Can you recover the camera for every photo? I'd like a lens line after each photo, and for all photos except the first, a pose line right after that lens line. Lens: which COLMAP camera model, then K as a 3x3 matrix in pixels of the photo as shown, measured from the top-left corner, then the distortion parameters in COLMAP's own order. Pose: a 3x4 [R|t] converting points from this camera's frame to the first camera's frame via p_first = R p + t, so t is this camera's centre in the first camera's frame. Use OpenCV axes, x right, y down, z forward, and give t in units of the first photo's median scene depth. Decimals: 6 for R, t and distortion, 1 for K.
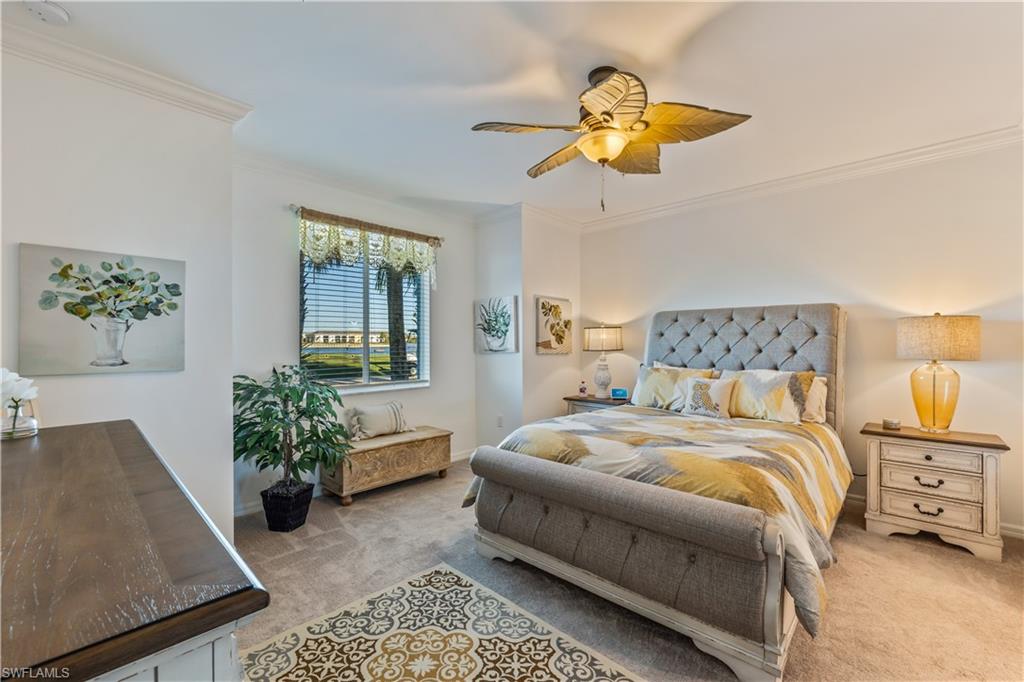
lens RADIAL K [[441.9, 0, 512.4], [0, 441.9, 342.6], [0, 0, 1]] dist [0.001297, 0.000257]
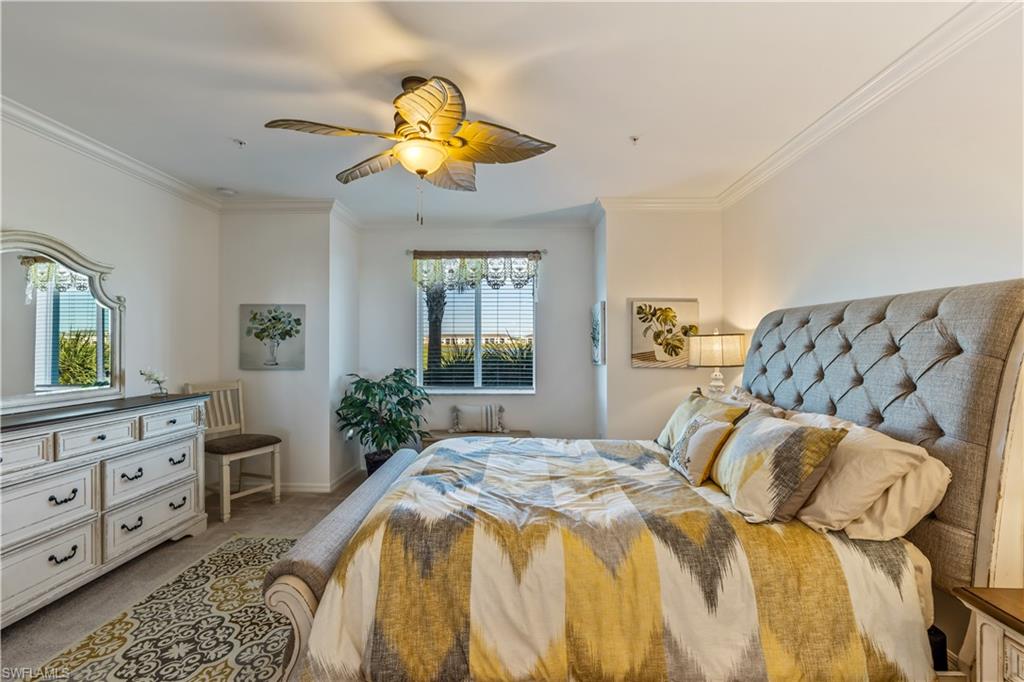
lens RADIAL K [[441.9, 0, 515.1], [0, 441.9, 341.7], [0, 0, 1]] dist [0.001297, 0.000257]
pose [[0.650436, -0.001450, -0.759560, 0.736074], [-0.002155, 0.999991, -0.003754, -0.026526], [0.759558, 0.004078, 0.650427, 0.362949]]
